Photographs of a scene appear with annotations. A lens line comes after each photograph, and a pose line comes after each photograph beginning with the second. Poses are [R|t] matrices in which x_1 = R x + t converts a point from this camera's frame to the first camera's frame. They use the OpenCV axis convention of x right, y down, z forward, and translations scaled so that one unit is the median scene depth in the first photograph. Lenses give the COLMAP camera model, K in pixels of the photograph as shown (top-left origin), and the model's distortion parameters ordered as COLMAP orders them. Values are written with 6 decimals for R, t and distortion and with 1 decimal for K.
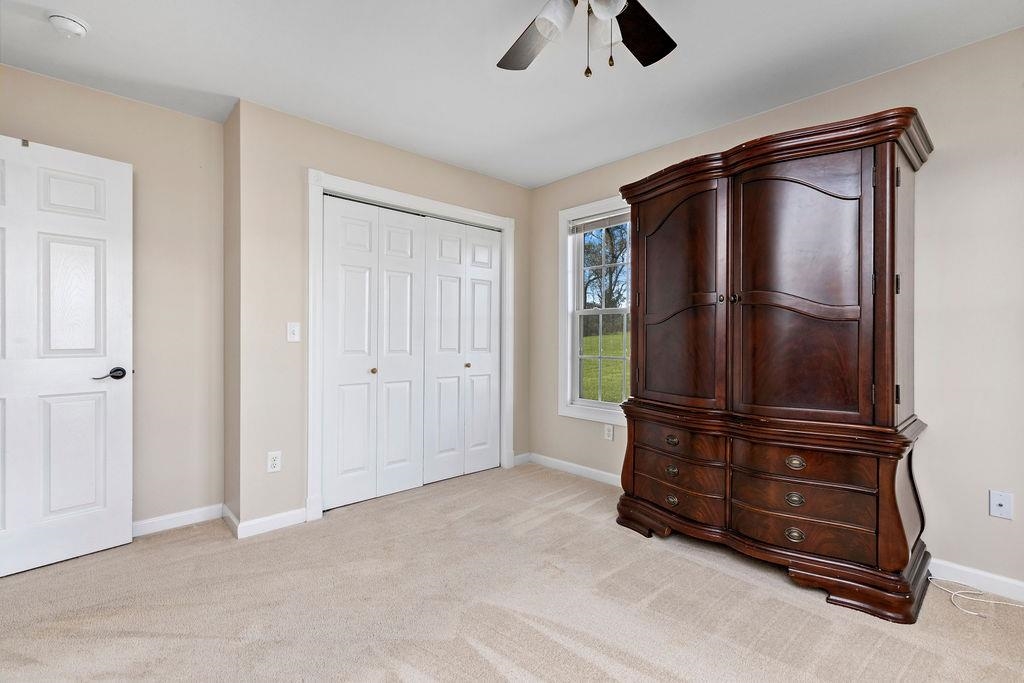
lens RADIAL K [[466.3, 0, 511.3], [0, 466.3, 339.0], [0, 0, 1]] dist [0.009512, 0.000106]
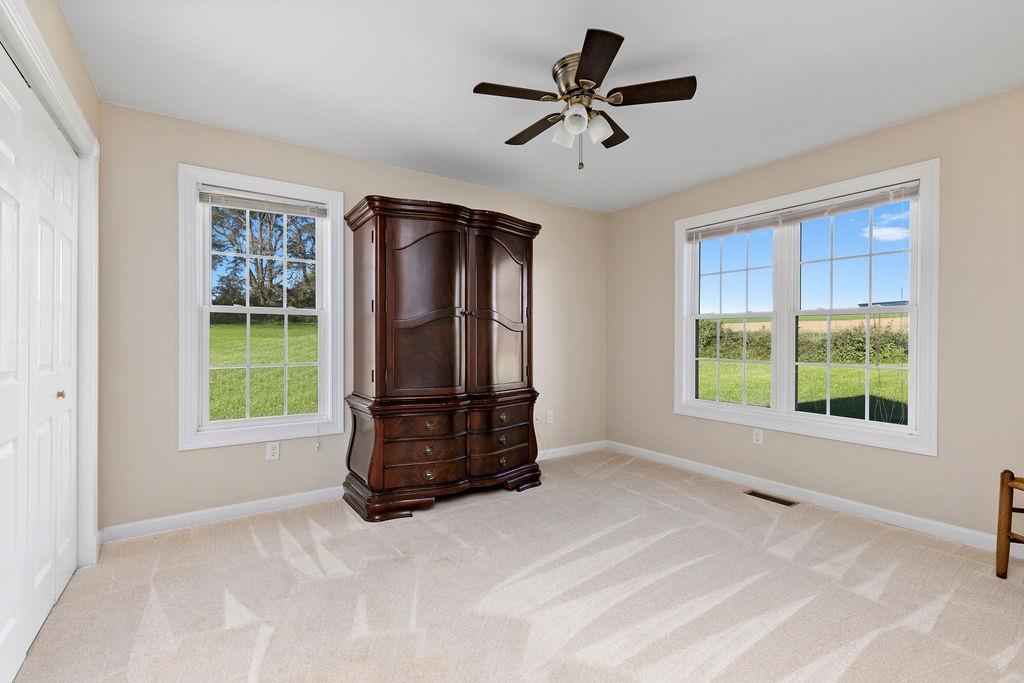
lens RADIAL K [[466.3, 0, 510.9], [0, 466.3, 343.0], [0, 0, 1]] dist [0.009512, 0.000106]
pose [[0.132943, -0.008383, 0.991088, -0.748610], [0.002879, 0.999963, 0.008072, -0.007077], [-0.991120, 0.001780, 0.132962, 0.566933]]
